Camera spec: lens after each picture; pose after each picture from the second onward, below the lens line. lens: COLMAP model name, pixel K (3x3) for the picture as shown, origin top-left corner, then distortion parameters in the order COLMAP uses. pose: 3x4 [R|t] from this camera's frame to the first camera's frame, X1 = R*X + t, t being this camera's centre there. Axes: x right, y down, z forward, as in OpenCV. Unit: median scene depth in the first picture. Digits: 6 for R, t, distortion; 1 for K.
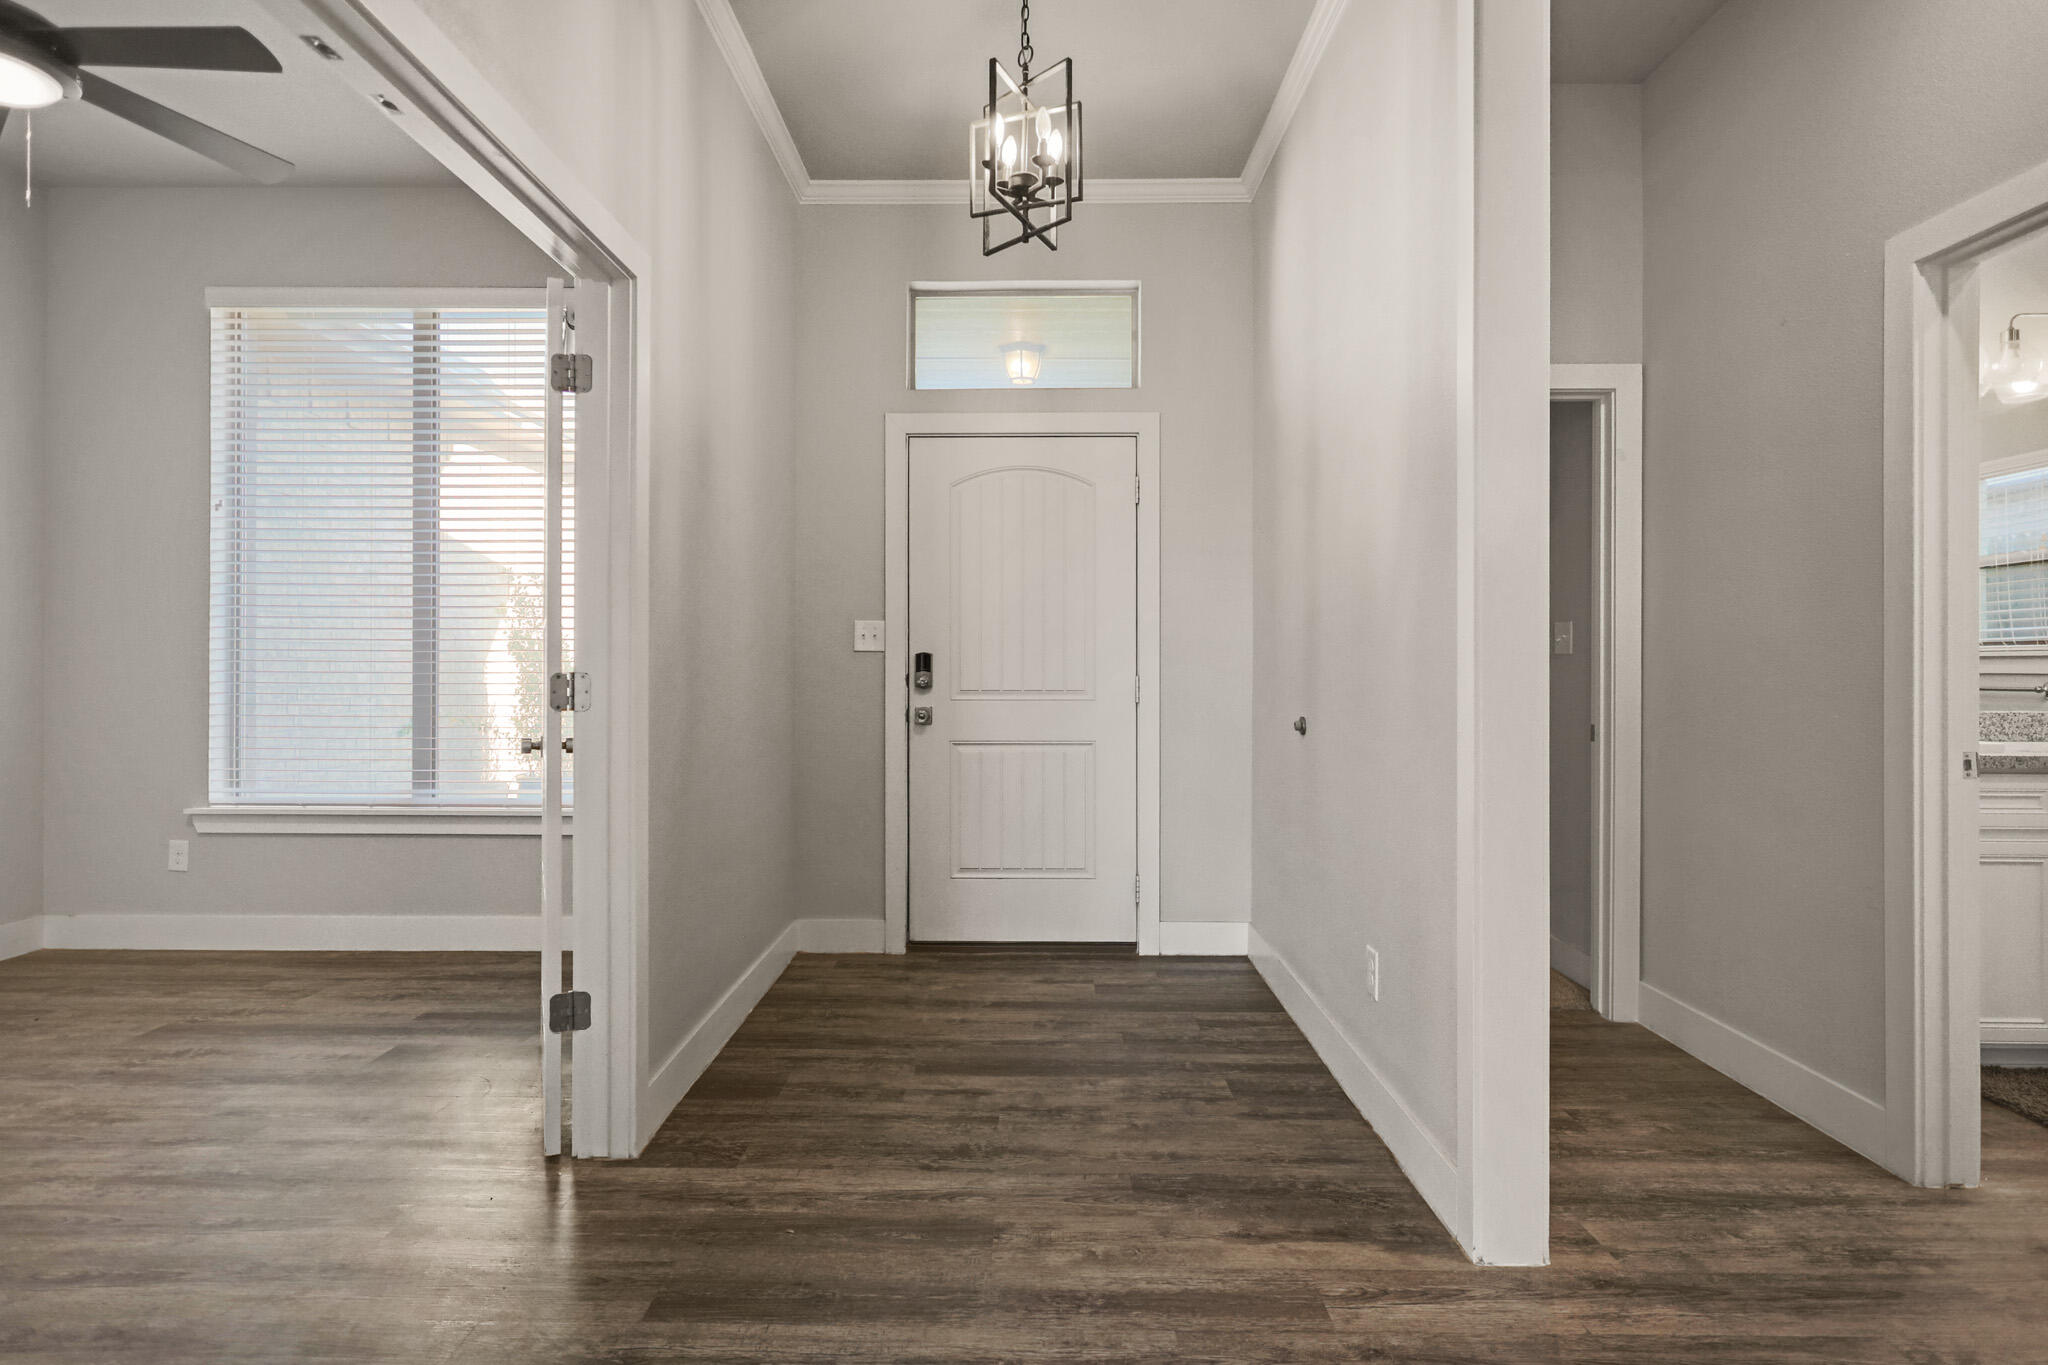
lens RADIAL K [[1018.7, 0, 1017.5], [0, 1018.7, 667.9], [0, 0, 1]] dist [0.001120, 0.000190]
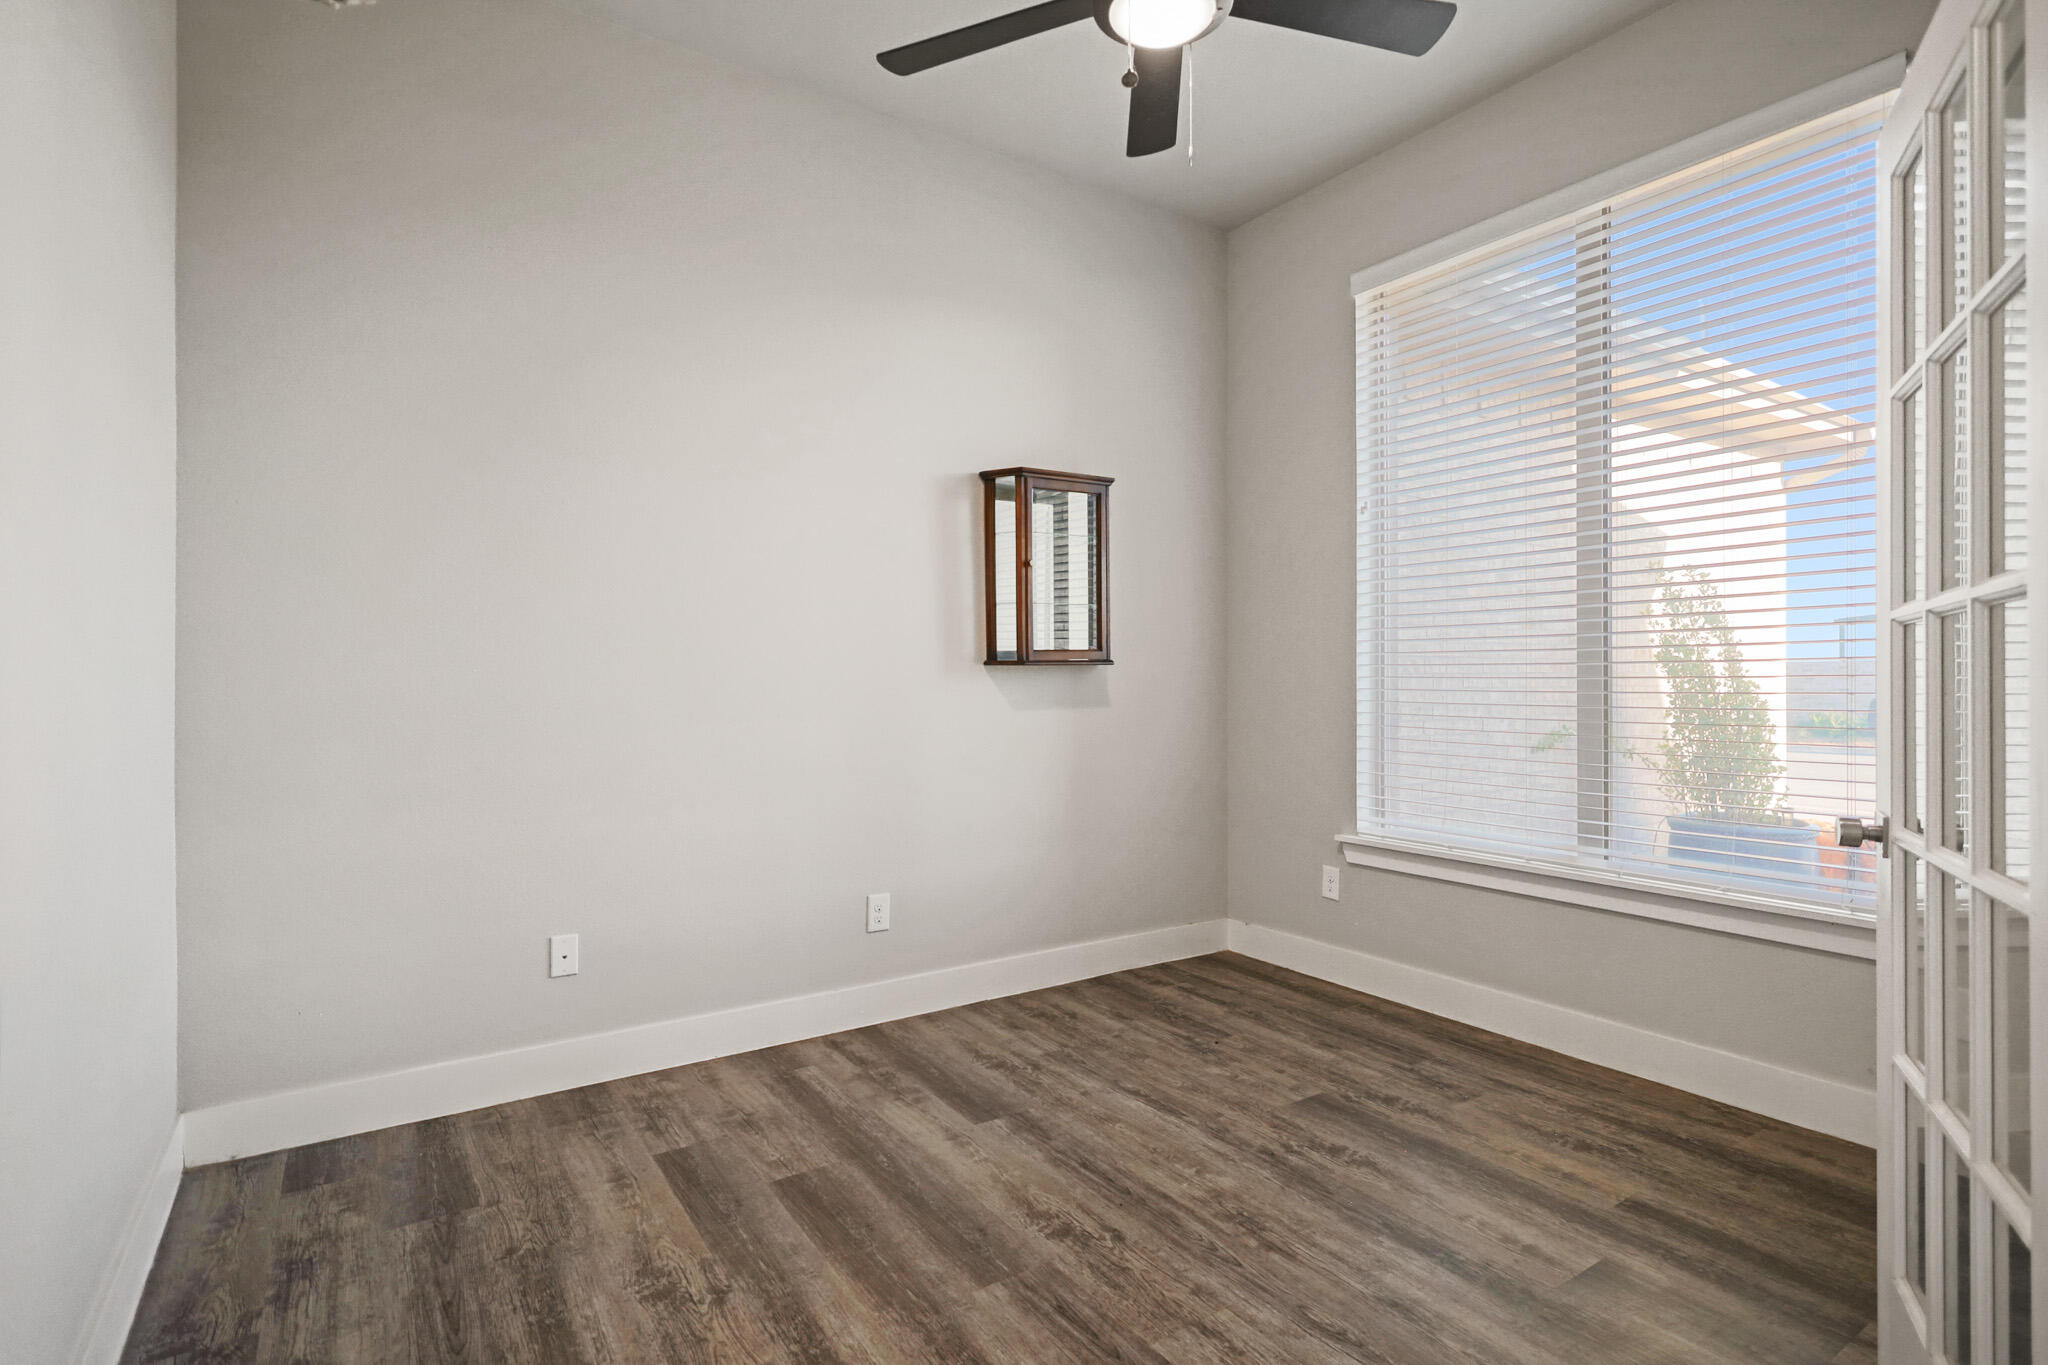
lens RADIAL K [[1009.1, 0, 1024.0], [0, 1009.1, 682.5], [0, 0, 1]] dist [0.009753, -0.000092]
pose [[0.556317, -0.004728, -0.830957, -0.238346], [0.005704, 0.999982, -0.001871, -0.003195], [0.830951, -0.003699, 0.556334, 0.287090]]
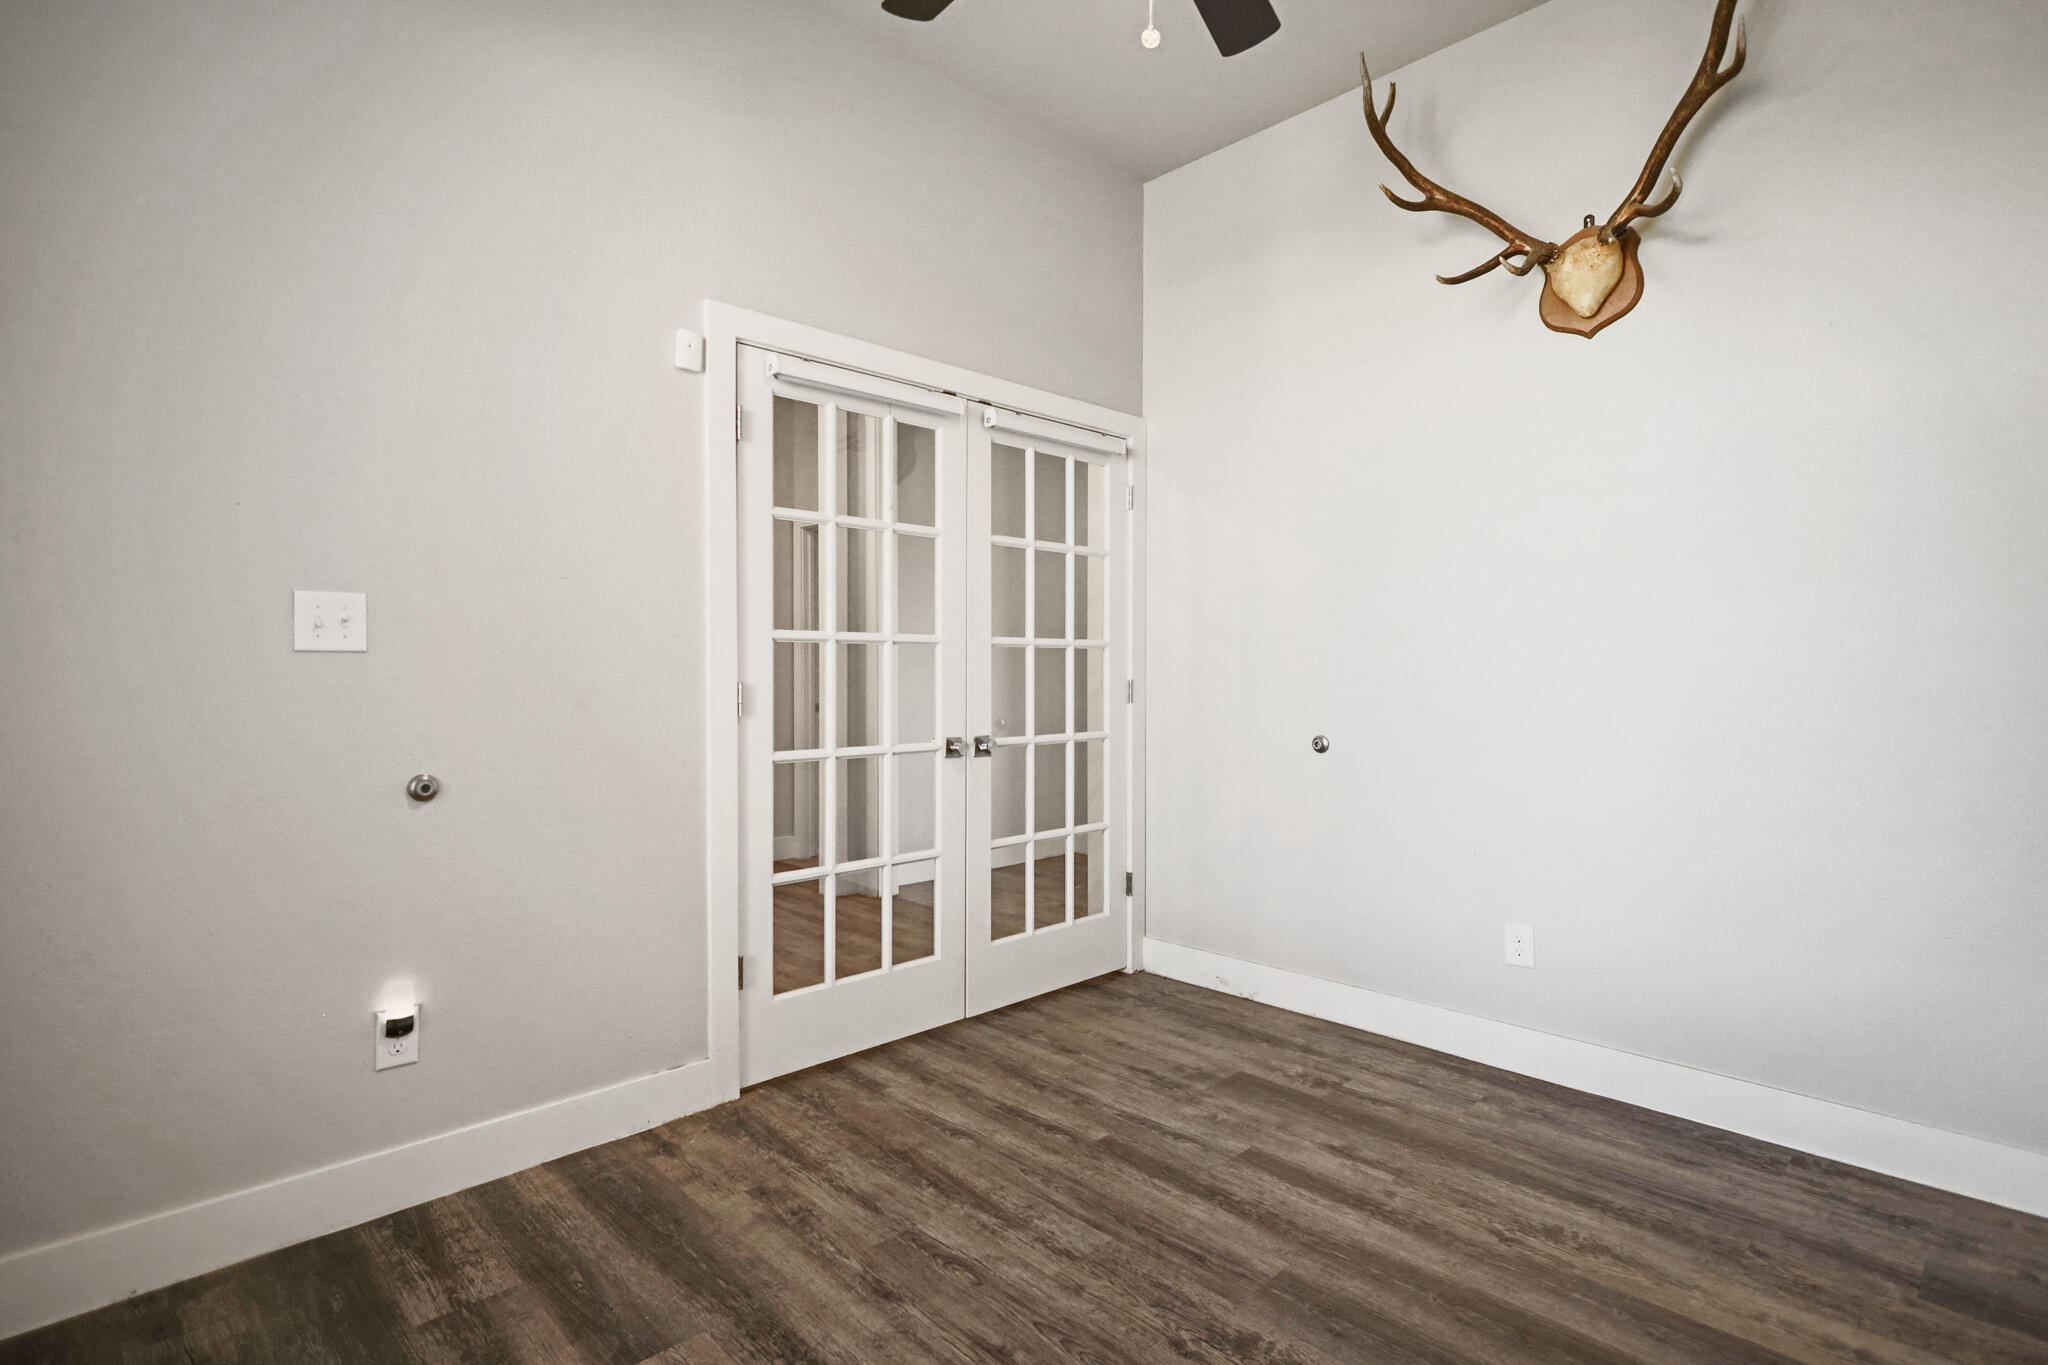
lens RADIAL K [[1018.7, 0, 1017.5], [0, 1018.7, 667.9], [0, 0, 1]] dist [0.001120, 0.000190]
pose [[-0.692002, -0.005345, 0.721876, -1.015597], [-0.005425, 0.999983, 0.002204, -0.010549], [-0.721875, -0.002391, -0.692019, 1.073738]]
